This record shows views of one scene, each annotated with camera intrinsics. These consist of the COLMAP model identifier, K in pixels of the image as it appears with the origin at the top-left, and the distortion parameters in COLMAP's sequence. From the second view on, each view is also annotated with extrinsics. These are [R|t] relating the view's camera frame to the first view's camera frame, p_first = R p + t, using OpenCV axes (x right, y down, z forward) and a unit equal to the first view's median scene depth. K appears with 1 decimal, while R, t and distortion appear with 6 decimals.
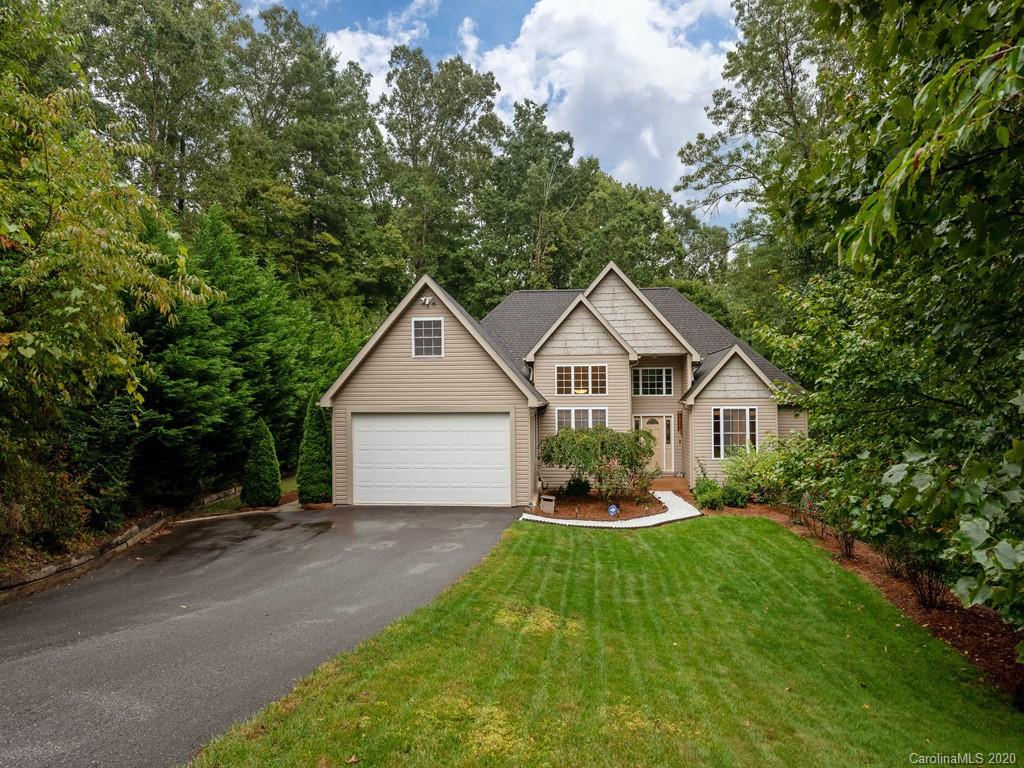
lens RADIAL K [[649.1, 0, 531.6], [0, 649.1, 349.6], [0, 0, 1]] dist [0.000897, 0.002070]
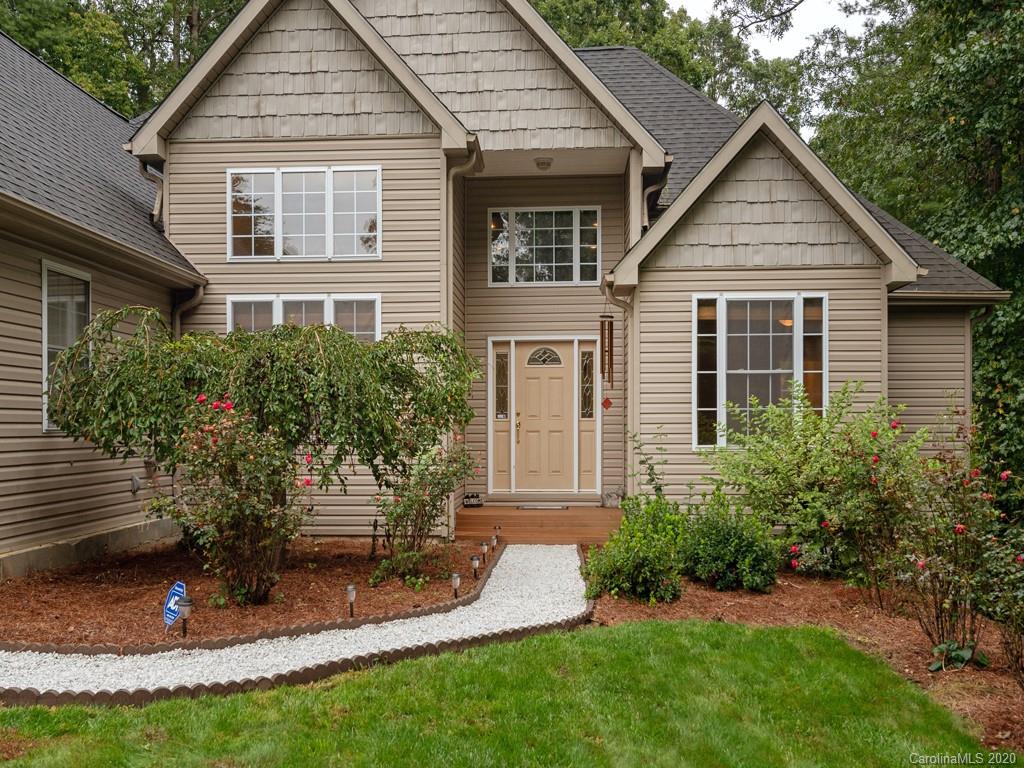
lens RADIAL K [[1028.9, 0, 511.6], [0, 1028.9, 386.5], [0, 0, 1]] dist [-0.001150, 0.000000]
pose [[0.999975, 0.000808, 0.006962, 0.181483], [-0.001102, 0.999104, 0.042317, 0.114102], [-0.006921, -0.042323, 0.999080, 0.470656]]
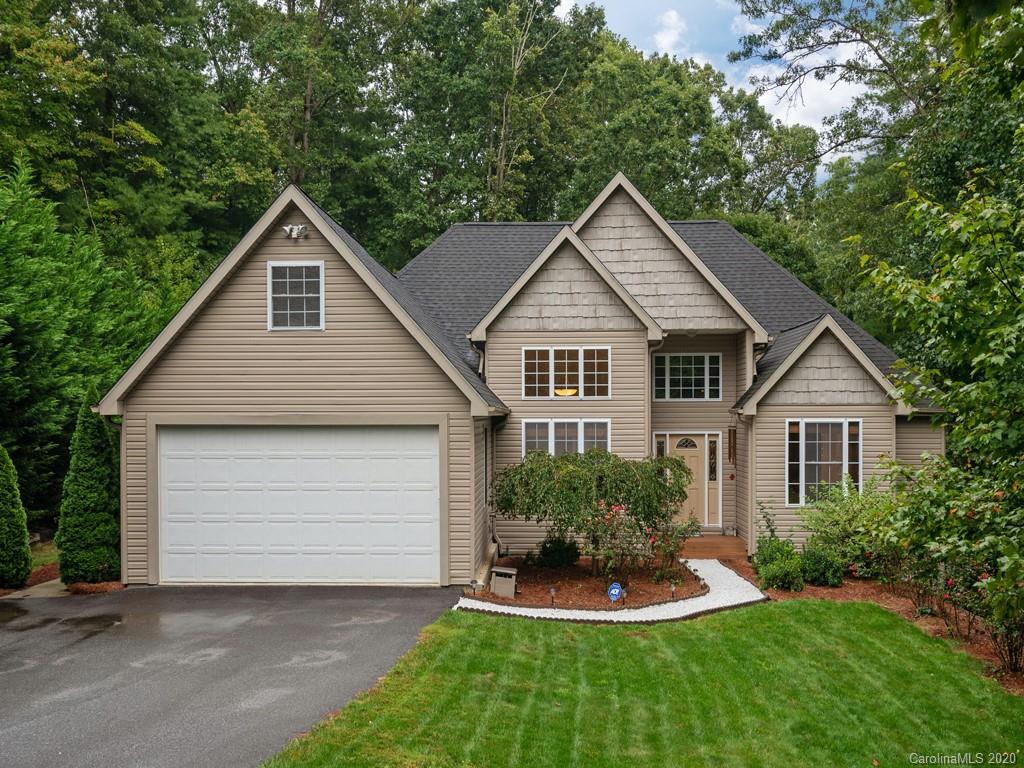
lens RADIAL K [[1053.9, 0, 518.5], [0, 1053.9, 378.6], [0, 0, 1]] dist [0.015923, 0.000000]
pose [[0.999787, 0.001171, 0.020592, 0.012696], [-0.002102, 0.998975, 0.045226, 0.008321], [-0.020518, -0.045259, 0.998765, 0.041147]]
